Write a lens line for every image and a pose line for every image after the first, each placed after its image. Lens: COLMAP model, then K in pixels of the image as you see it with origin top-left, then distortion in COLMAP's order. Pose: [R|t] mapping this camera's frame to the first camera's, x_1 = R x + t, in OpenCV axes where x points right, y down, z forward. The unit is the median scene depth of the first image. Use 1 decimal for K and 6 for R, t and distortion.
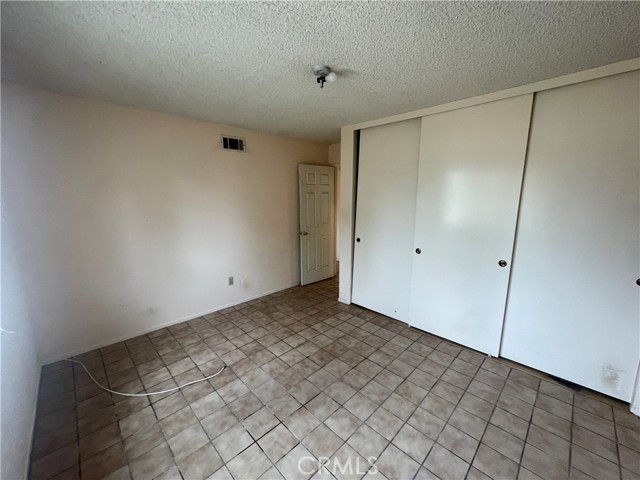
lens RADIAL K [[258.7, 0, 320.0], [0, 258.7, 240.0], [0, 0, 1]] dist [-0.000528, -0.000147]
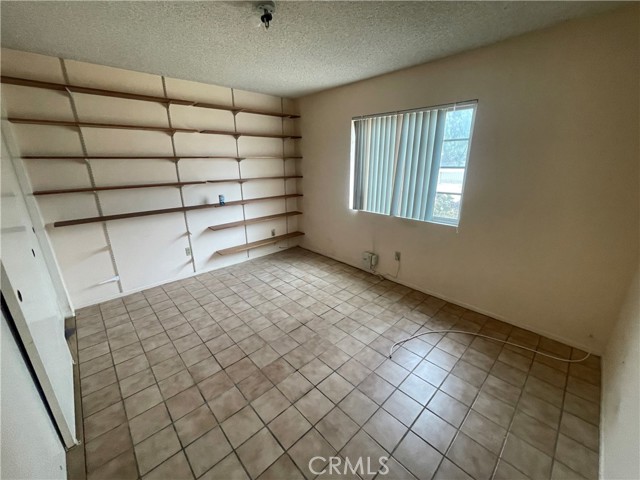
lens RADIAL K [[258.7, 0, 320.0], [0, 258.7, 240.0], [0, 0, 1]] dist [-0.000528, -0.000147]
pose [[-0.999706, -0.000492, 0.024241, -0.151842], [0.010843, 0.885186, 0.465111, -0.287402], [-0.021686, 0.465237, -0.884920, 1.658621]]
